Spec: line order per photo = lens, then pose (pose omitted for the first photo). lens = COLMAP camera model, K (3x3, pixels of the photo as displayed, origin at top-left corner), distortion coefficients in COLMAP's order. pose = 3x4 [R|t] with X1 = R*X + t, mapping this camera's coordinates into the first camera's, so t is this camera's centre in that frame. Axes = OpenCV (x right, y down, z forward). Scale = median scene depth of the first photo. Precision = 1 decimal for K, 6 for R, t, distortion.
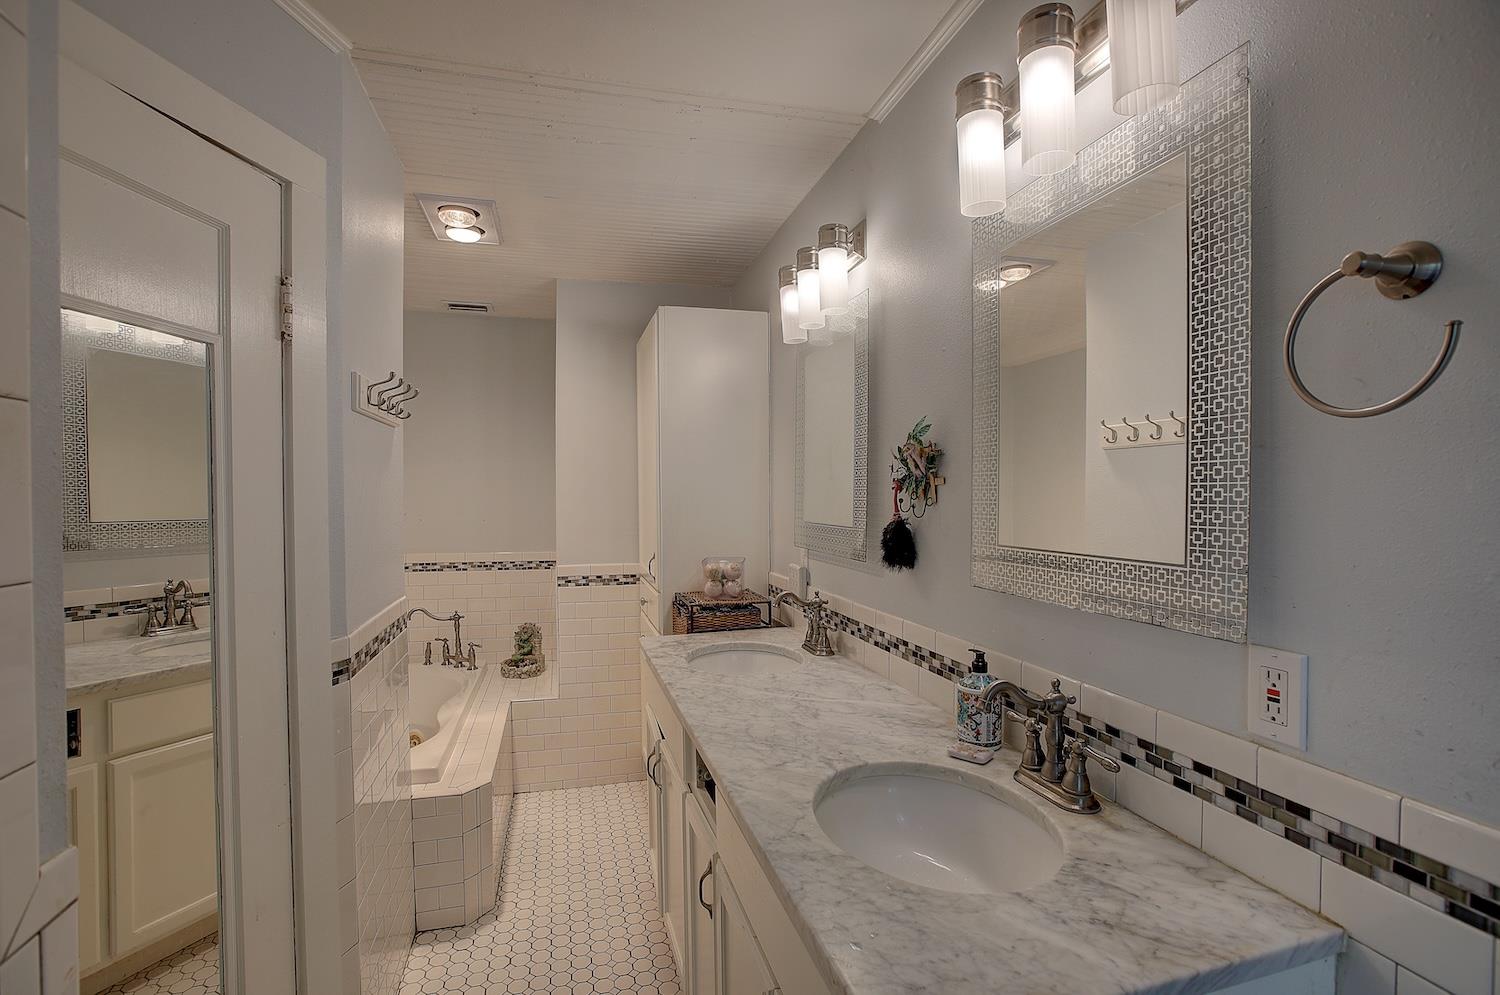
lens RADIAL K [[689.2, 0, 748.1], [0, 689.2, 492.4], [0, 0, 1]] dist [-0.046944, 0.013211]
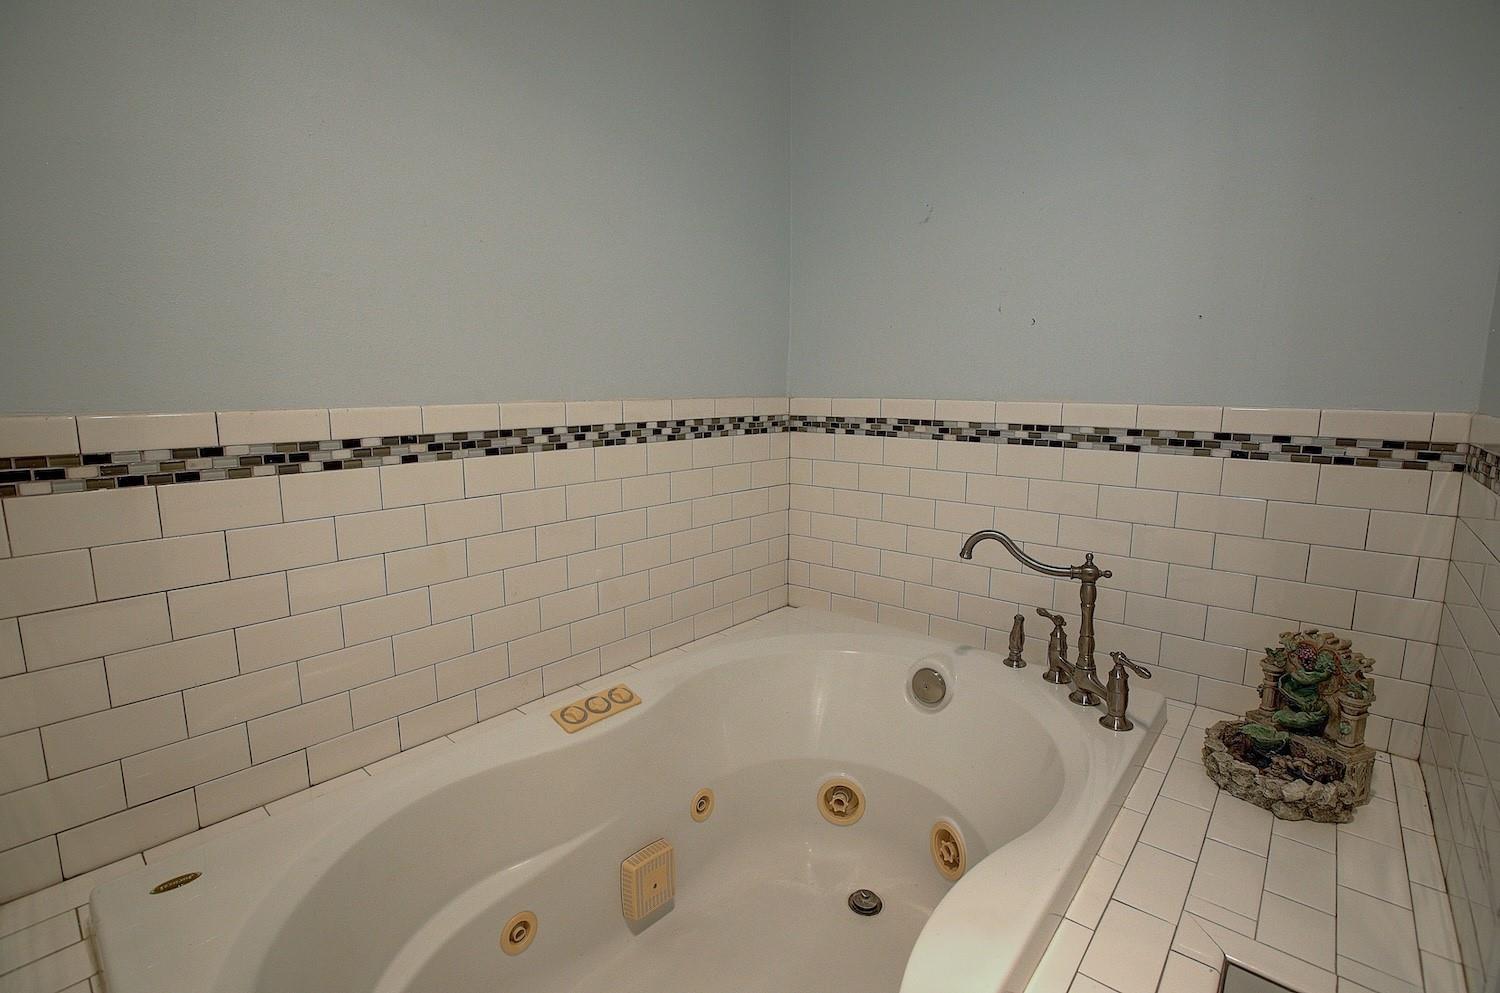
lens RADIAL K [[689.2, 0, 742.3], [0, 689.2, 492.3], [0, 0, 1]] dist [-0.046944, 0.013211]
pose [[0.561152, 0.125566, -0.818133, -0.234929], [-0.009576, 0.989345, 0.145275, 0.088207], [0.827658, -0.073687, 0.556375, 0.637255]]
